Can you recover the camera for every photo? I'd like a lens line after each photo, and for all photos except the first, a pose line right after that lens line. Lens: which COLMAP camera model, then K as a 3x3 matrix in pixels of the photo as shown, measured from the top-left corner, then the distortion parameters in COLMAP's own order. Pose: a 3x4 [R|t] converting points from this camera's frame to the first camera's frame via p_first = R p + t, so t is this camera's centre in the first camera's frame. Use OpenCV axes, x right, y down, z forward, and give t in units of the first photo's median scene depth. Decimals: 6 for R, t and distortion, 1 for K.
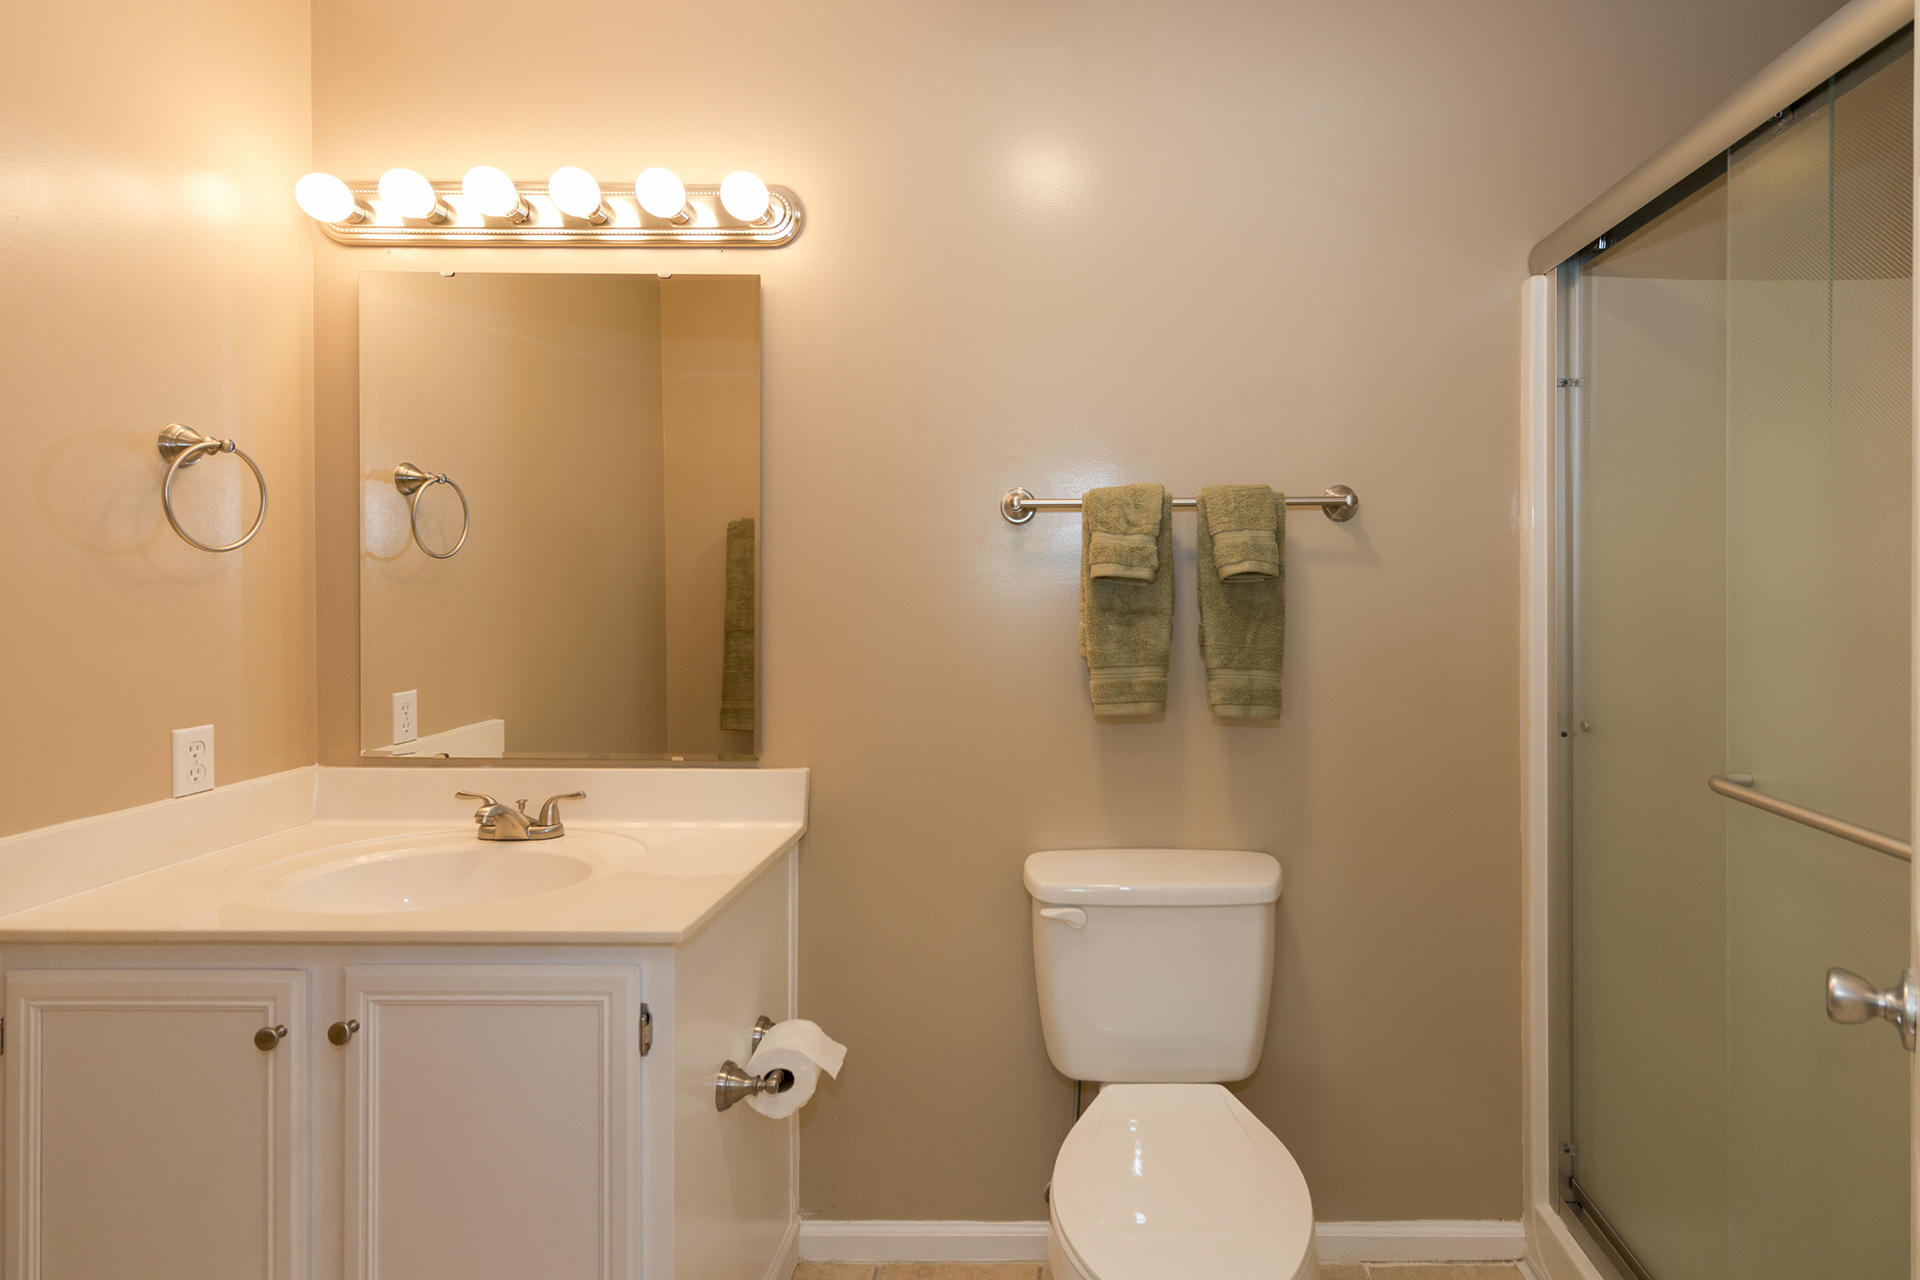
lens RADIAL K [[909.1, 0, 961.2], [0, 909.1, 582.7], [0, 0, 1]] dist [0.000702, 0.000075]
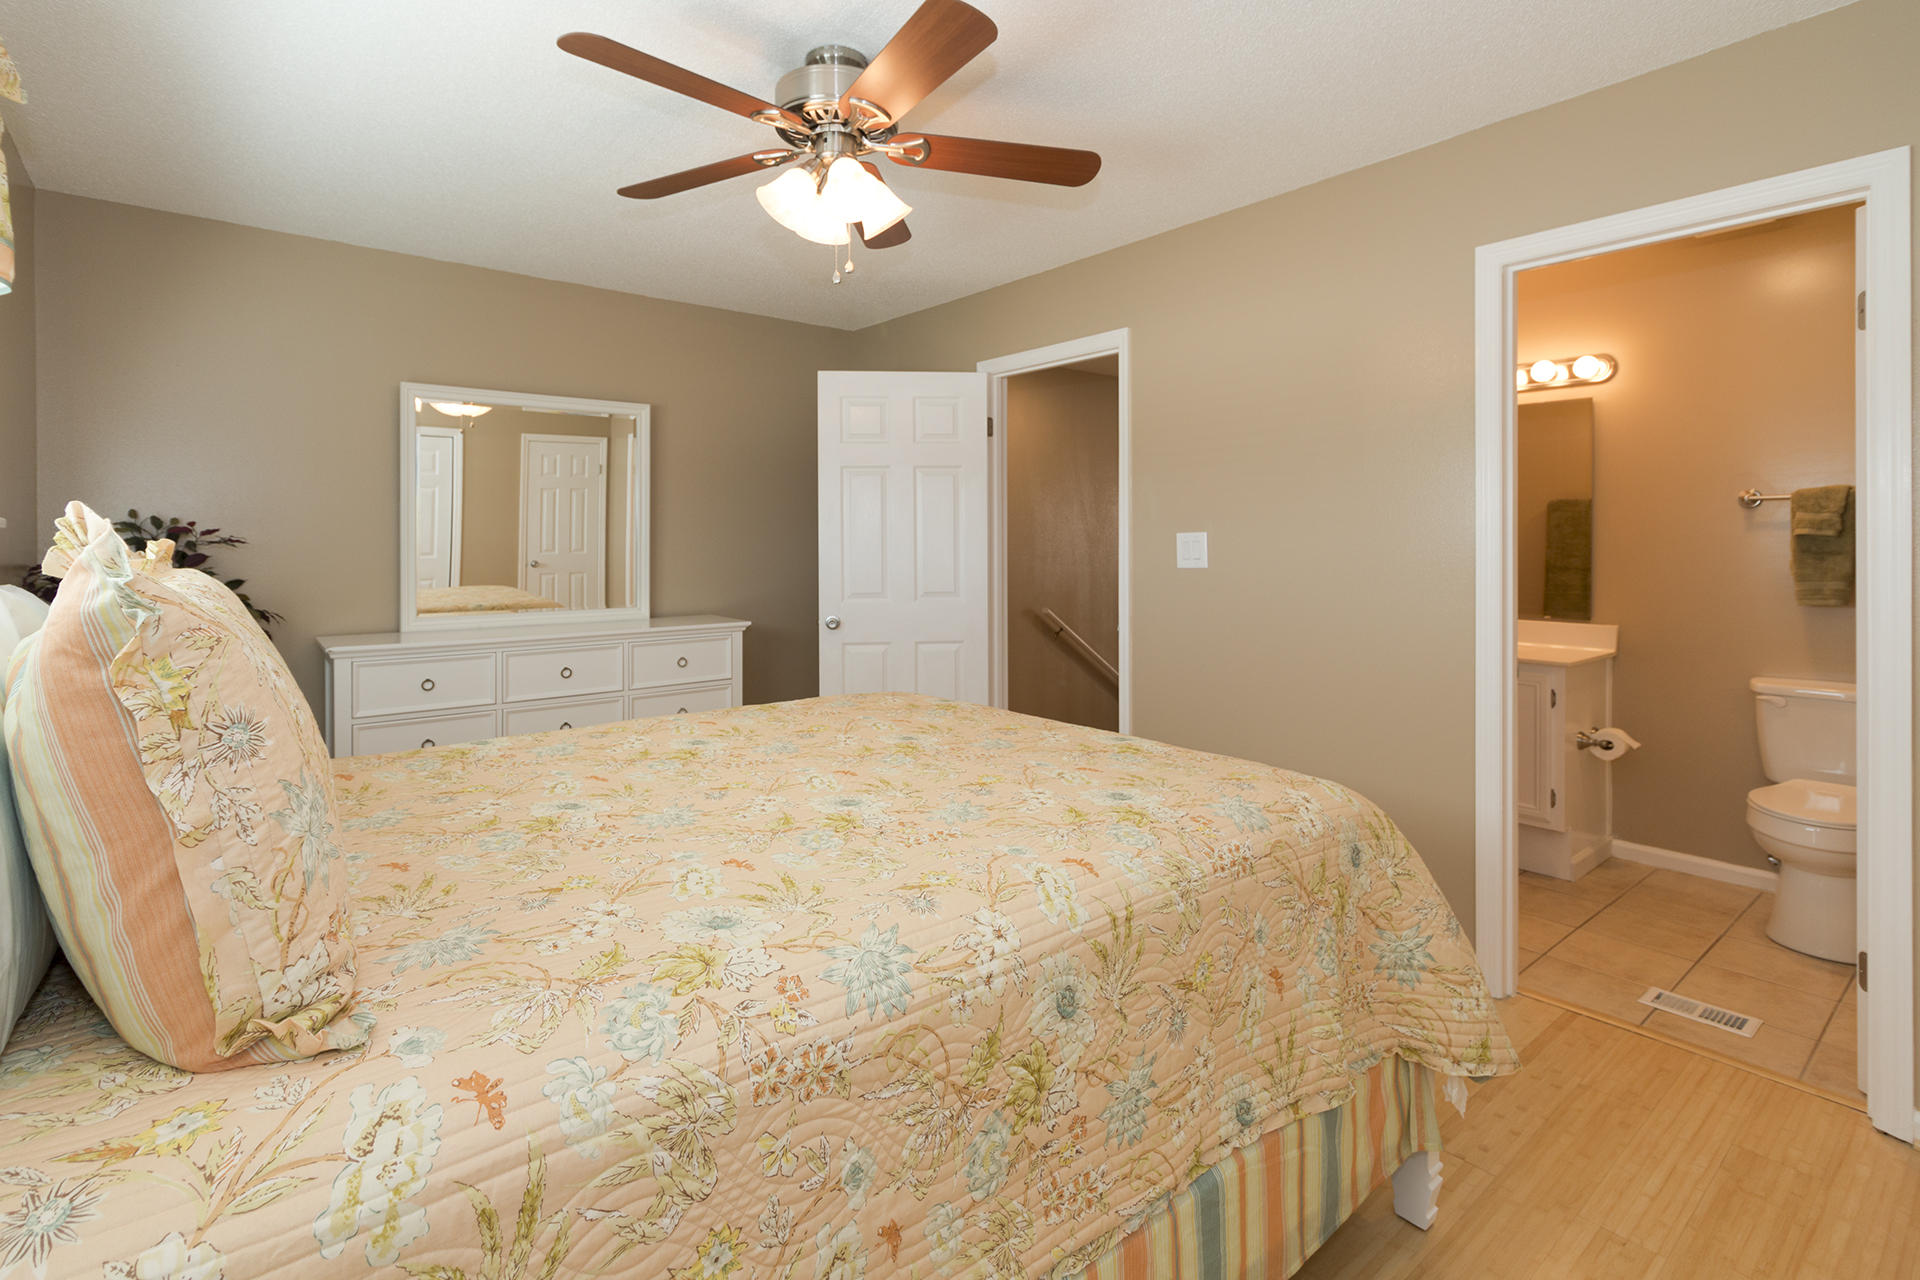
lens RADIAL K [[912.1, 0, 961.1], [0, 912.1, 543.1], [0, 0, 1]] dist [0.000512, 0.000078]
pose [[0.729823, 0.003592, -0.683626, 0.176949], [-0.001836, 0.999993, 0.003294, 0.008469], [0.683633, -0.001149, 0.729825, -1.678543]]
